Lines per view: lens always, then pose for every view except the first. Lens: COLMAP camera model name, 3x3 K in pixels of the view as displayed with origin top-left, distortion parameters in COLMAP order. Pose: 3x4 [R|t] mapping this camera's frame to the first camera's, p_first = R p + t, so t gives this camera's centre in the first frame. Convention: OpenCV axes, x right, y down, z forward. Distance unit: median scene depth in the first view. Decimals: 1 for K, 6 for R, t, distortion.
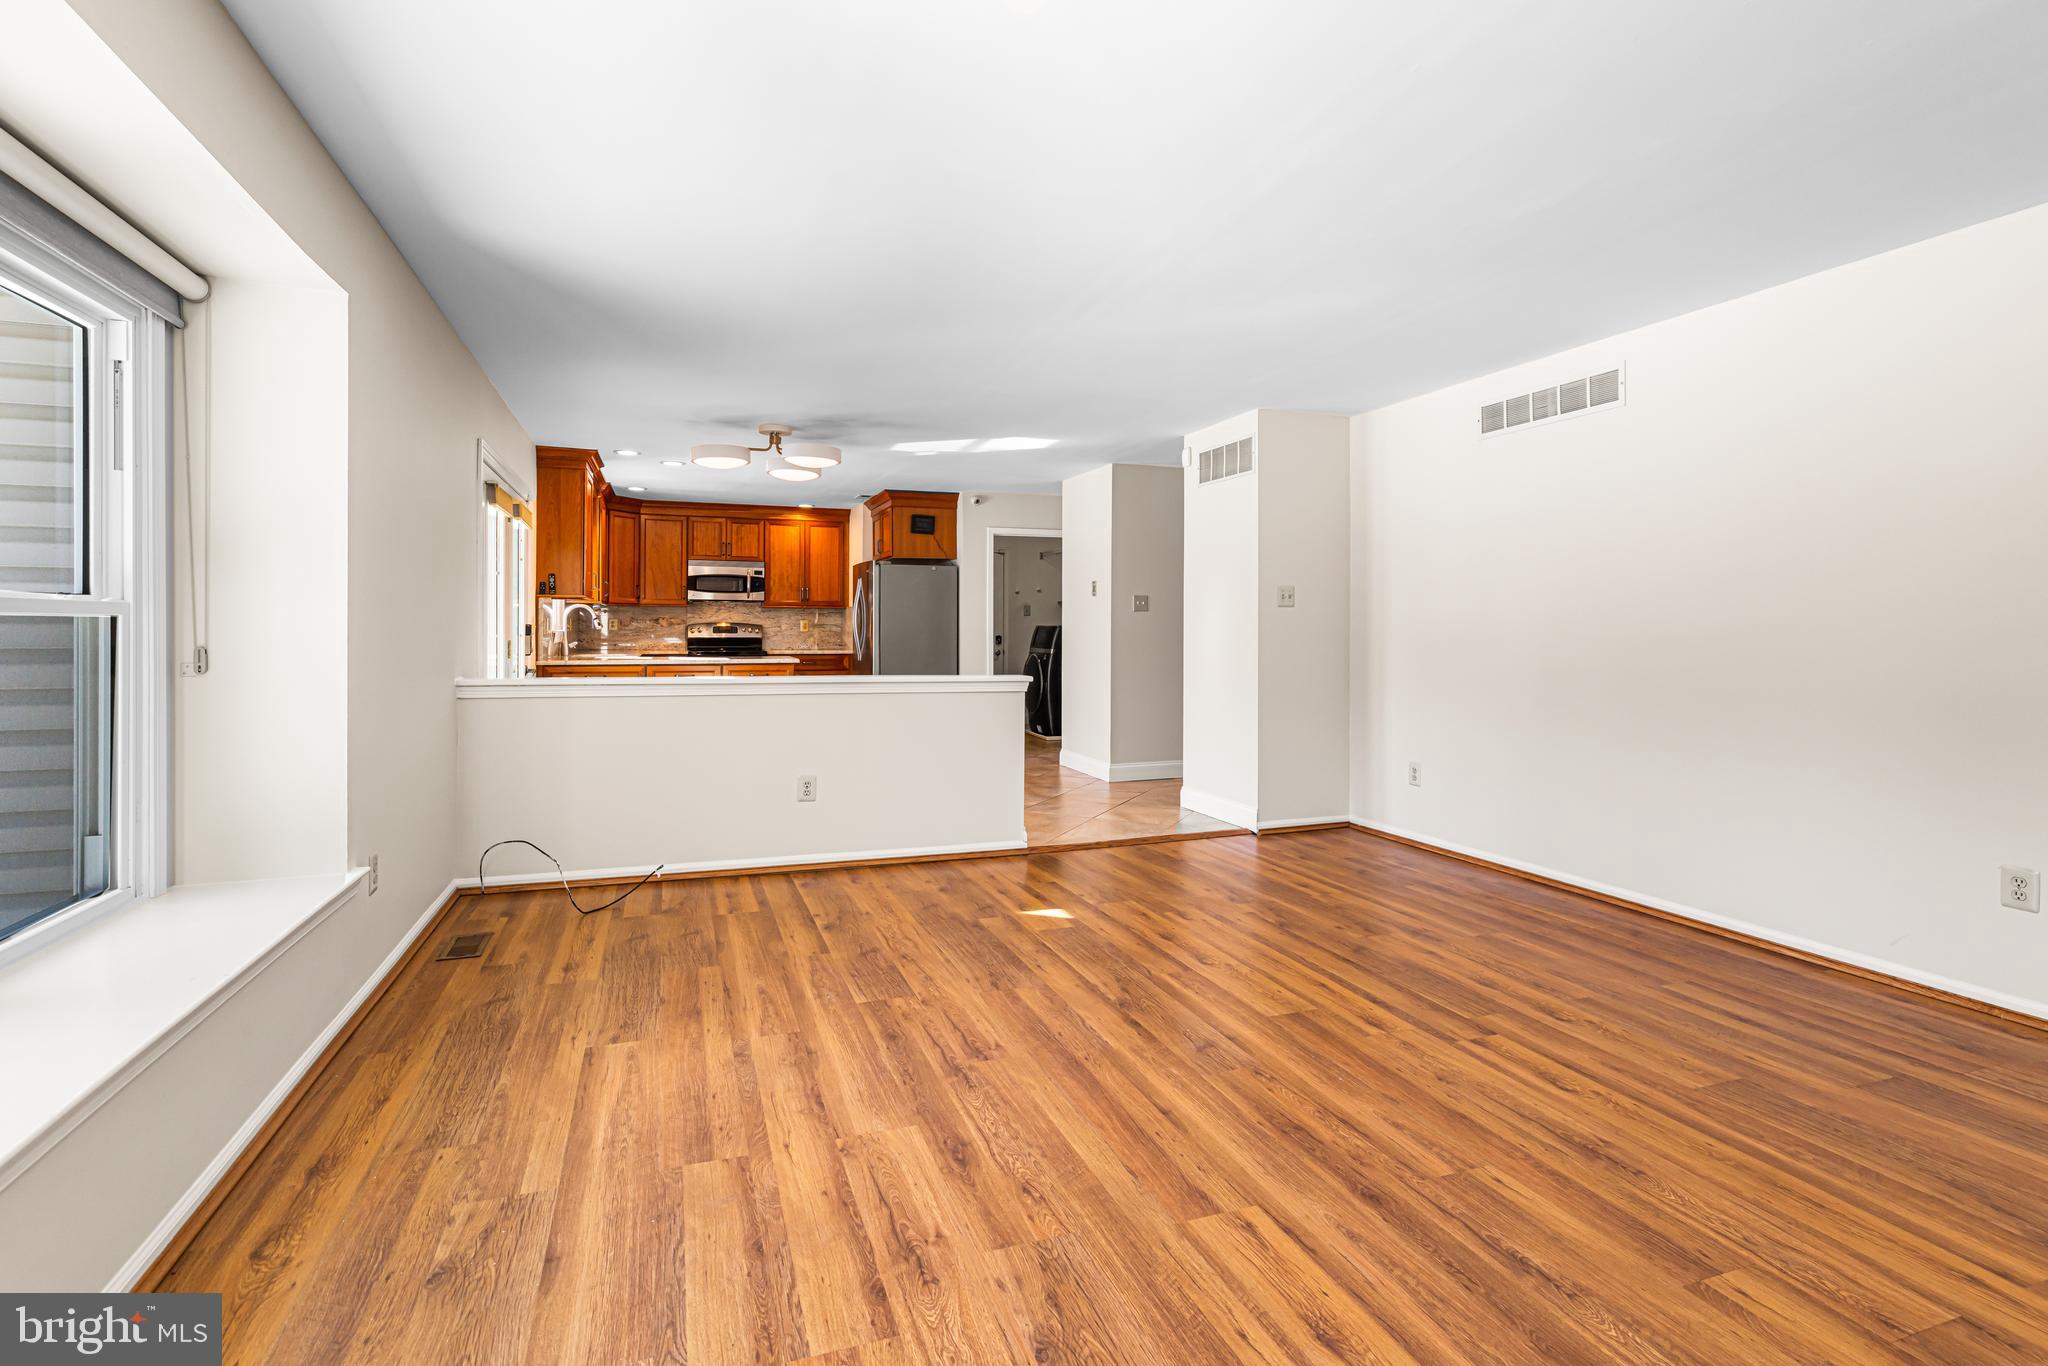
lens RADIAL K [[995.8, 0, 1018.8], [0, 995.8, 638.9], [0, 0, 1]] dist [0.003619, -0.002923]
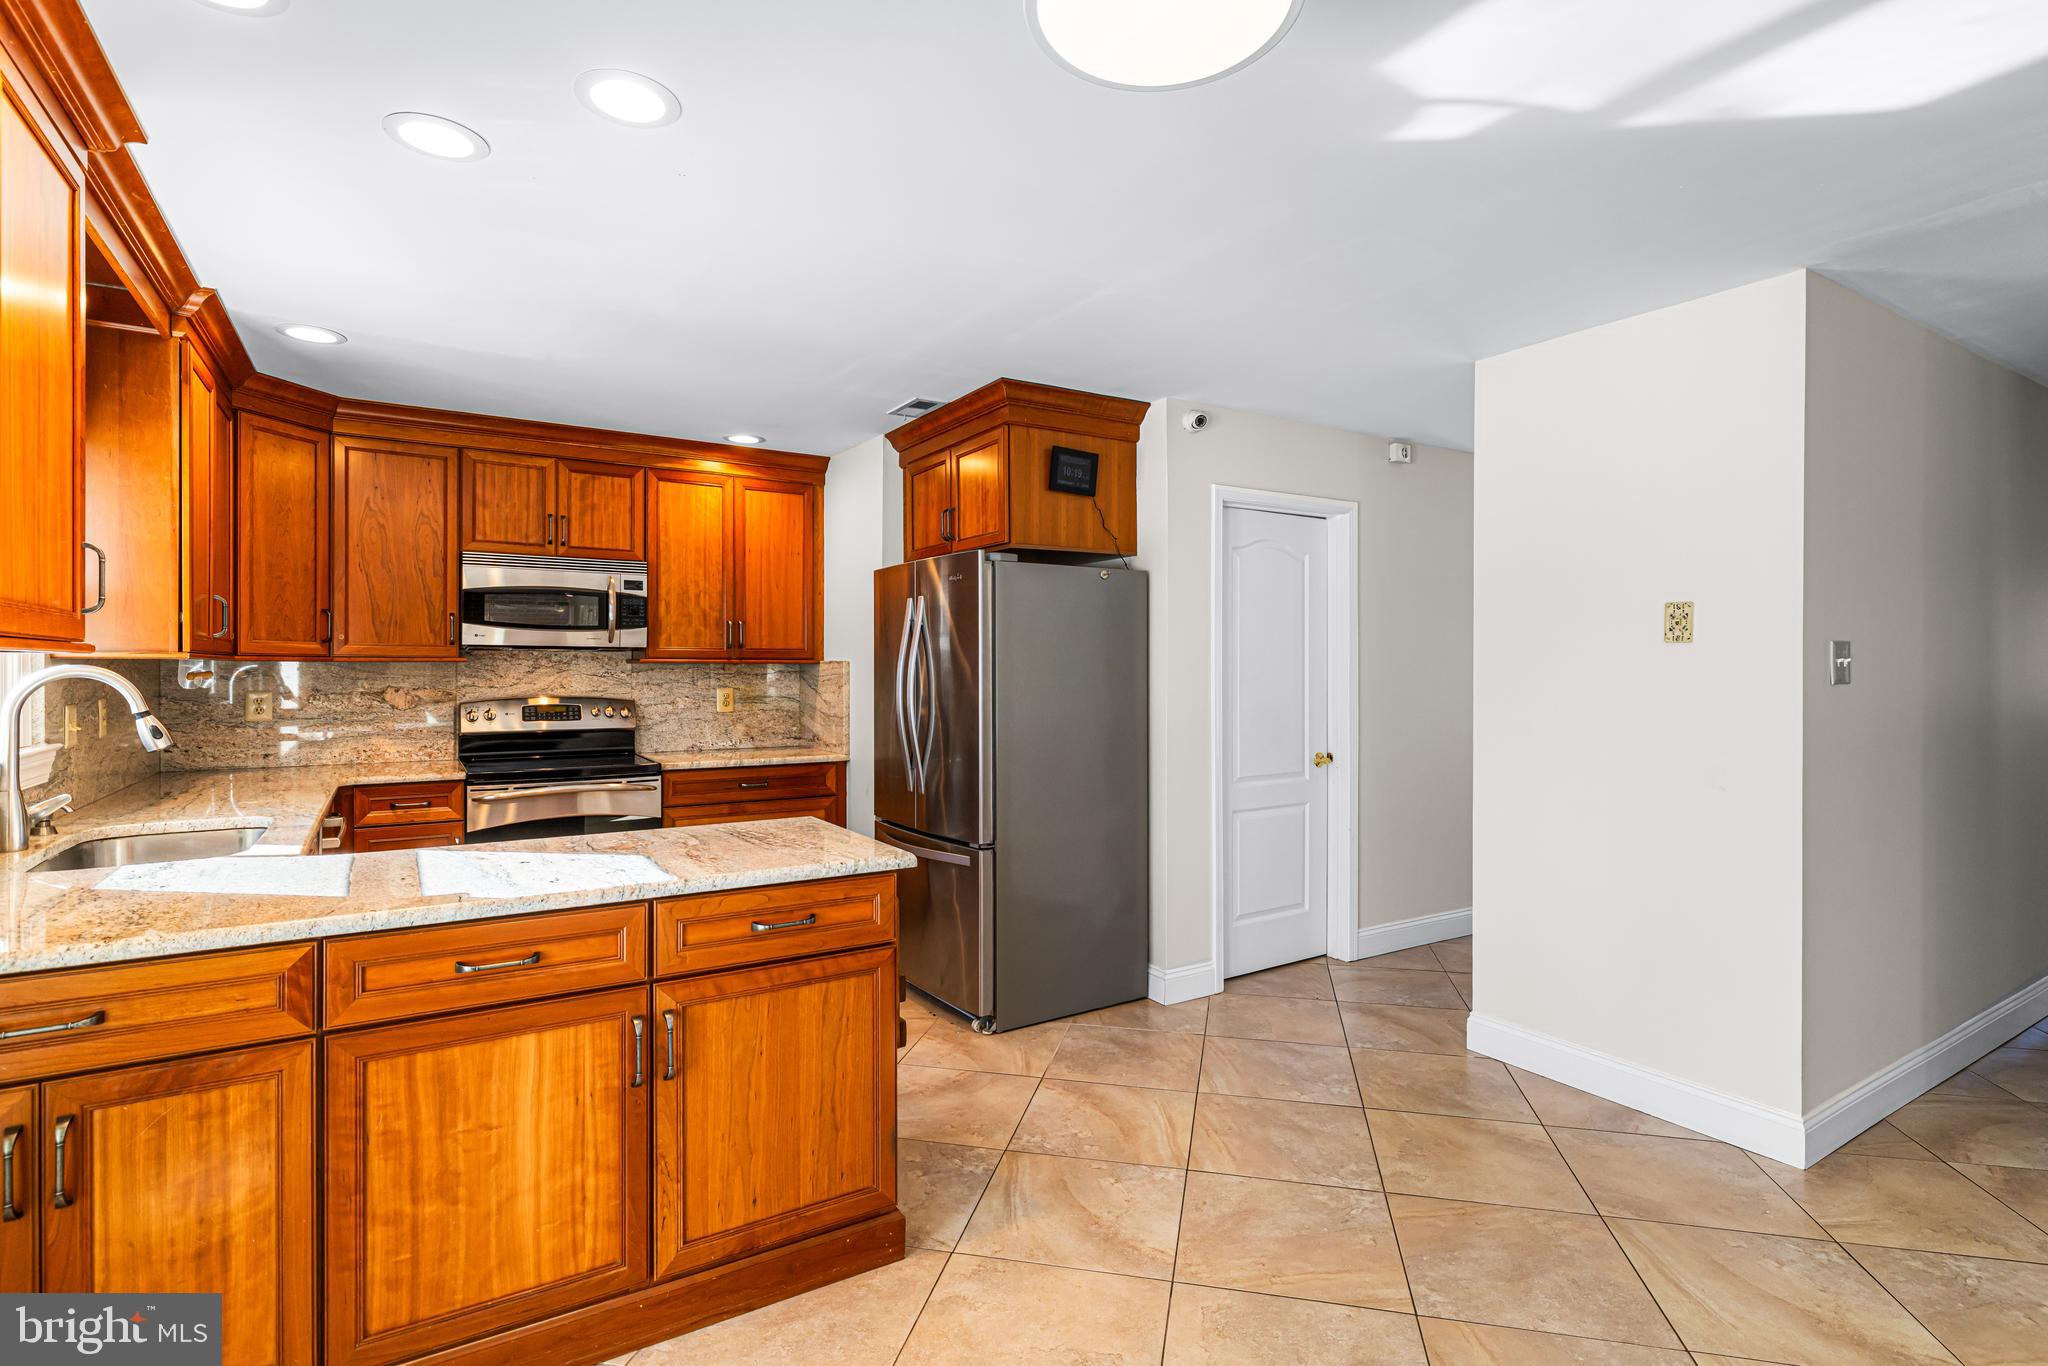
lens RADIAL K [[995.8, 0, 1023.6], [0, 995.8, 676.0], [0, 0, 1]] dist [0.003619, -0.002923]
pose [[0.975954, -0.005244, 0.217913, -0.250382], [0.006161, 0.999975, -0.003531, -0.030755], [-0.217888, 0.004789, 0.975962, 0.699281]]
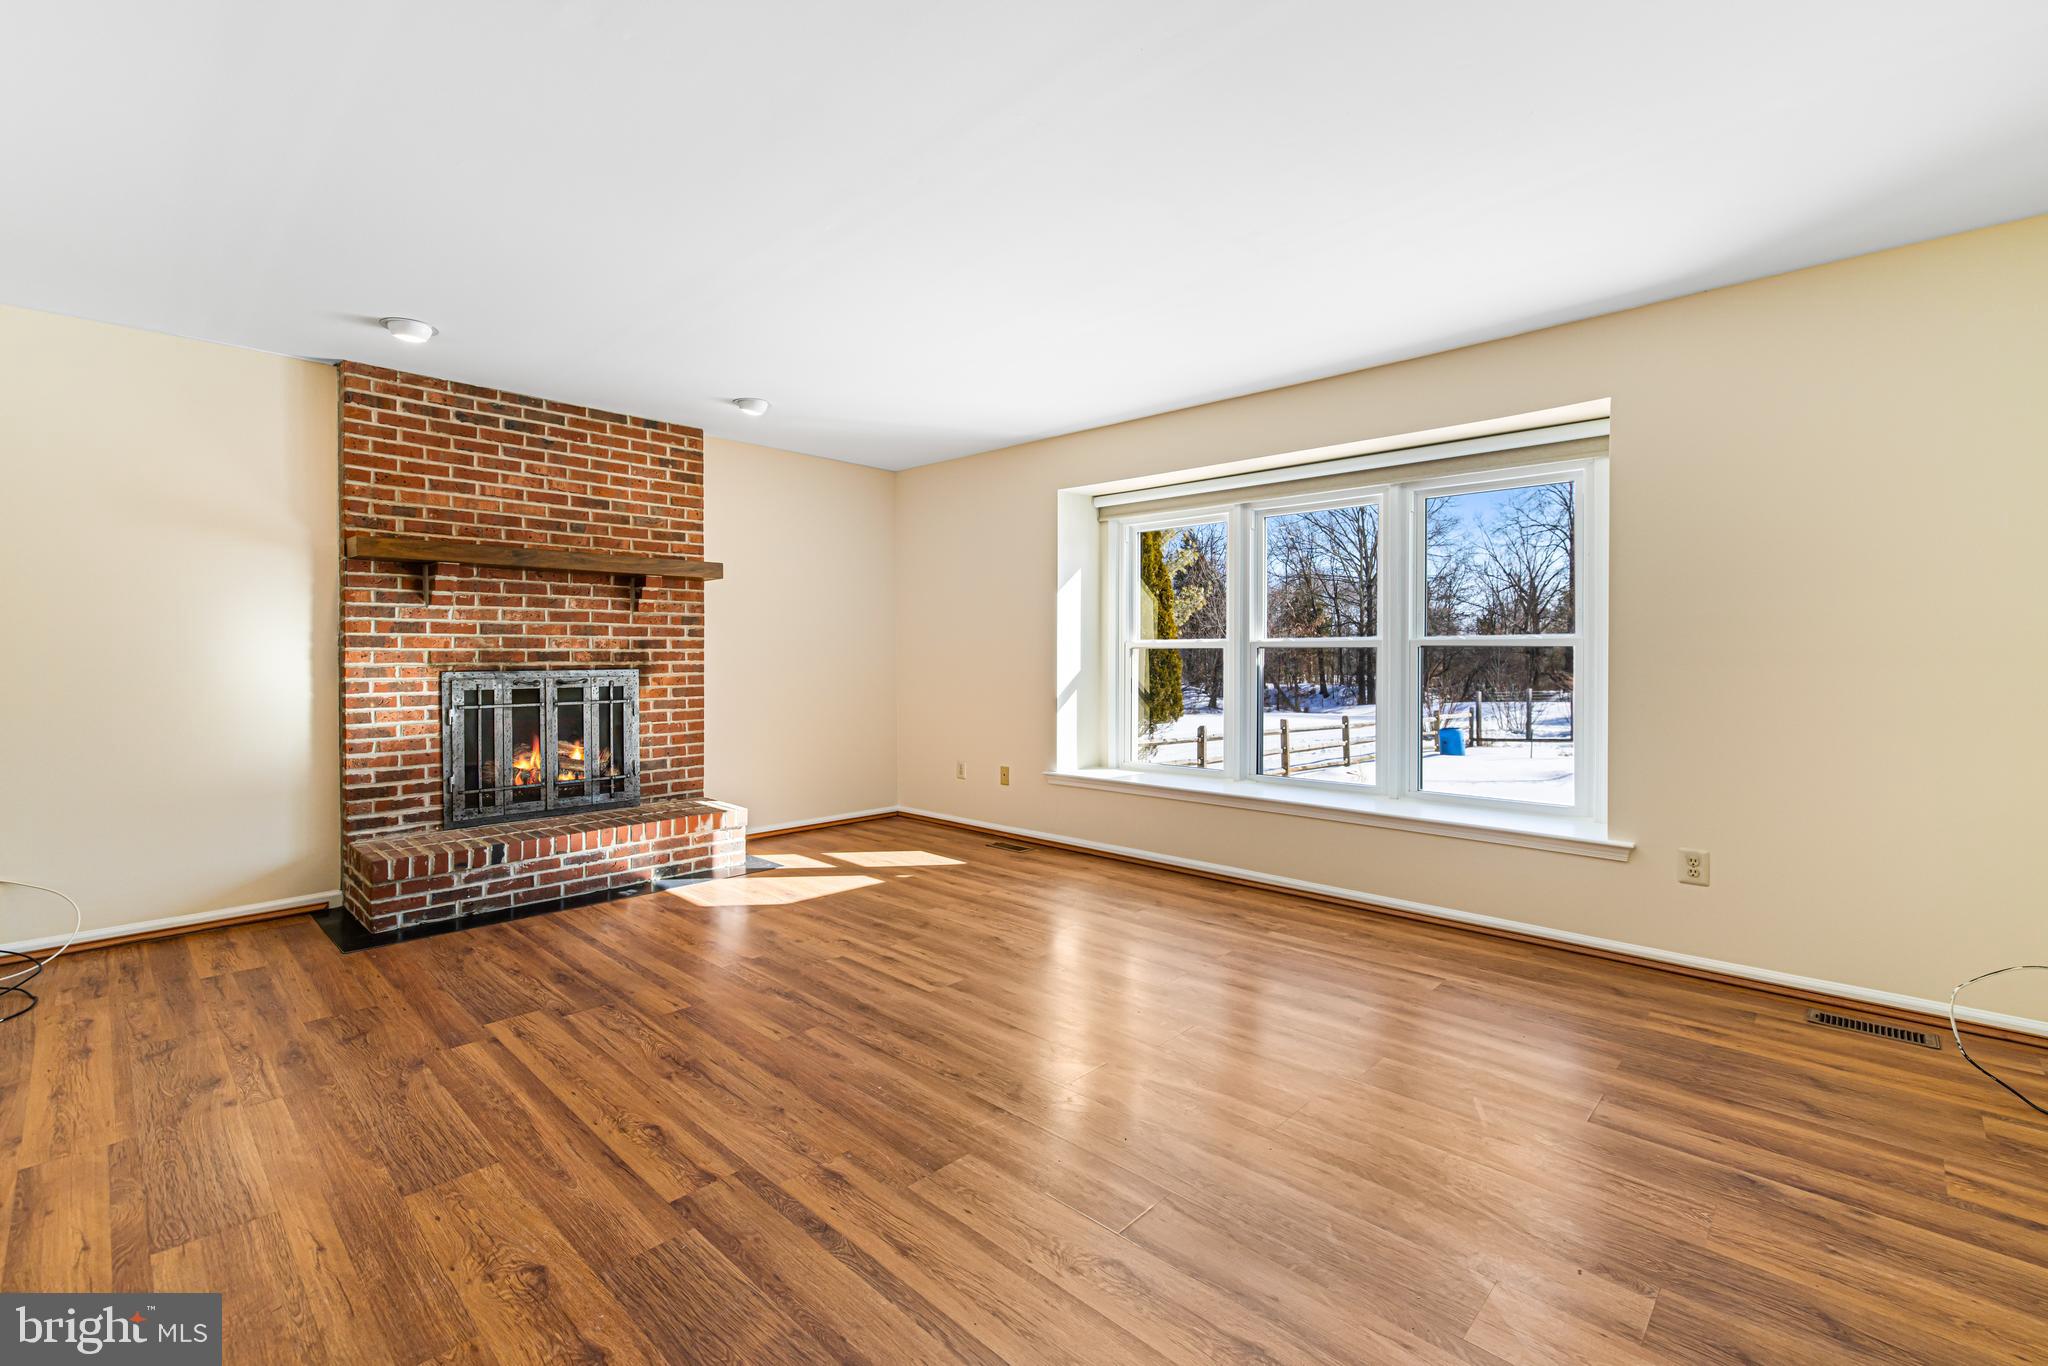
lens RADIAL K [[927.6, 0, 1016.8], [0, 927.6, 655.3], [0, 0, 1]] dist [0.004375, -0.000895]
pose [[-0.902007, -0.003097, -0.431710, 0.211157], [-0.007952, 0.999924, 0.009441, -0.005191], [0.431648, 0.011949, -0.901963, 0.664312]]
